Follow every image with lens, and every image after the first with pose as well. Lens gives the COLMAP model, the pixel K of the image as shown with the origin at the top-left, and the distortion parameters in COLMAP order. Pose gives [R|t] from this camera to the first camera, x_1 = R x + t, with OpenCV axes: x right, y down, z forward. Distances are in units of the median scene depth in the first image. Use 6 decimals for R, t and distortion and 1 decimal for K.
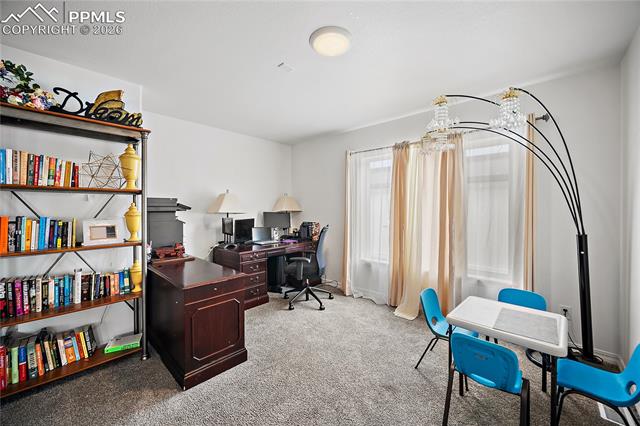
lens RADIAL K [[251.9, 0, 321.2], [0, 251.9, 210.6], [0, 0, 1]] dist [0.000516, -0.000179]
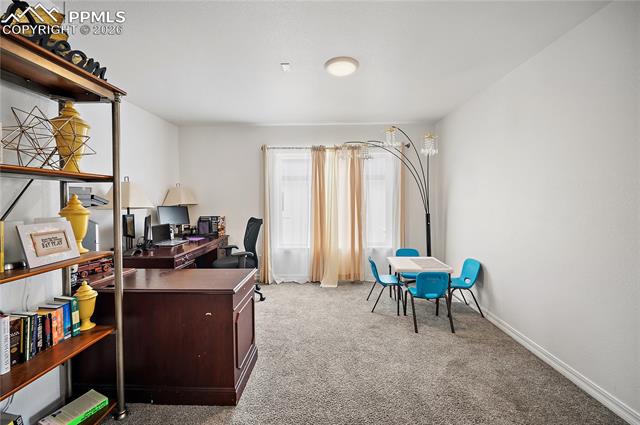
lens RADIAL K [[255.2, 0, 320.5], [0, 255.2, 208.2], [0, 0, 1]] dist [-0.000970, 0.000020]
pose [[0.753554, -0.026893, 0.656836, -0.551526], [0.013902, 0.999591, 0.024977, -0.001904], [-0.657239, -0.009690, 0.753620, 0.078375]]
